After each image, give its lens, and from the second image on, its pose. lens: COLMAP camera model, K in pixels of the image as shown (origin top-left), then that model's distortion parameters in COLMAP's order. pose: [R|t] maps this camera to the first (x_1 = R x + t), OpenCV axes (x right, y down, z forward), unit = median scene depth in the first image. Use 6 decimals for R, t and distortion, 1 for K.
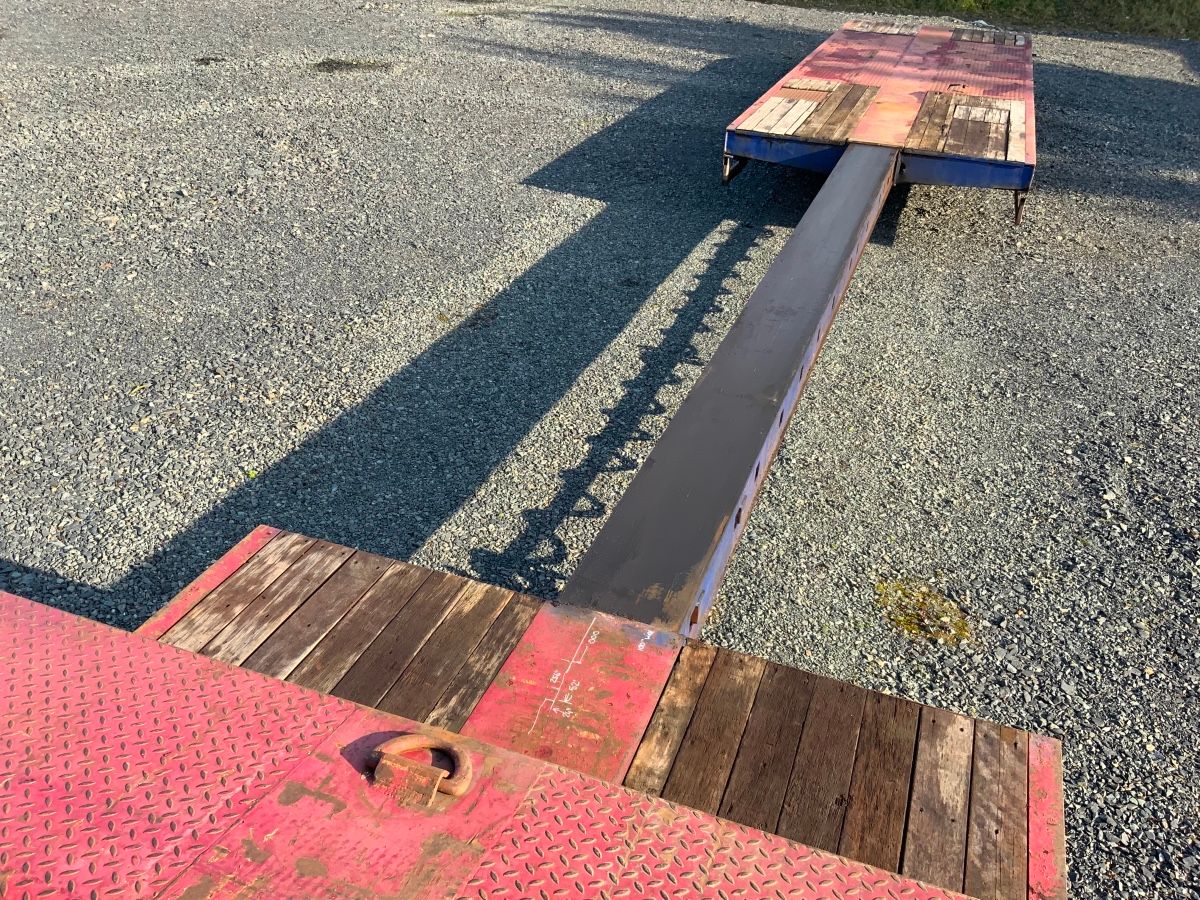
lens RADIAL K [[1011.9, 0, 628.1], [0, 1011.9, 452.3], [0, 0, 1]] dist [0.123921, -0.281963]
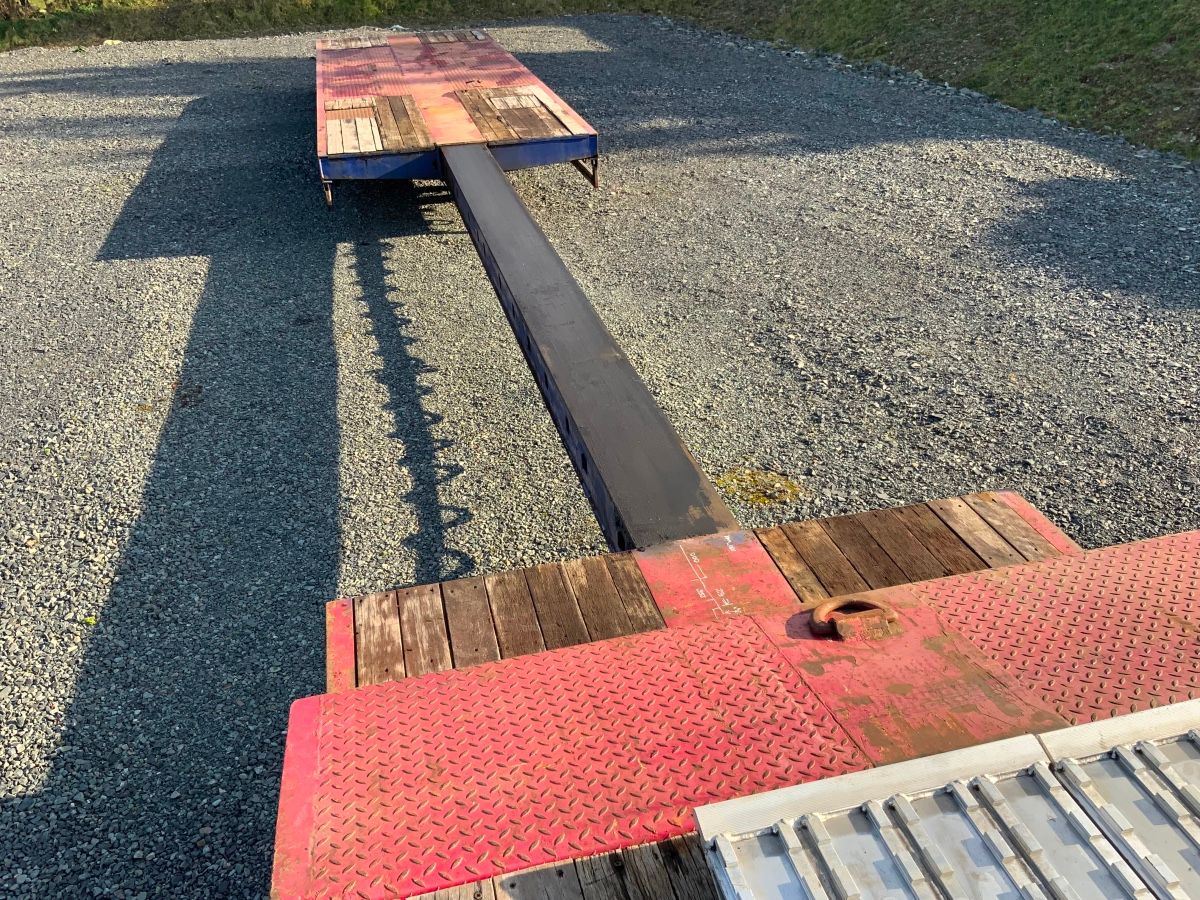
lens RADIAL K [[999.0, 0, 632.0], [0, 999.0, 448.0], [0, 0, 1]] dist [0.086834, -0.152682]
pose [[0.821036, -0.332066, 0.464362, -0.249821], [0.336676, 0.938558, 0.075889, -0.020195], [-0.461031, 0.094032, 0.882388, 0.003888]]
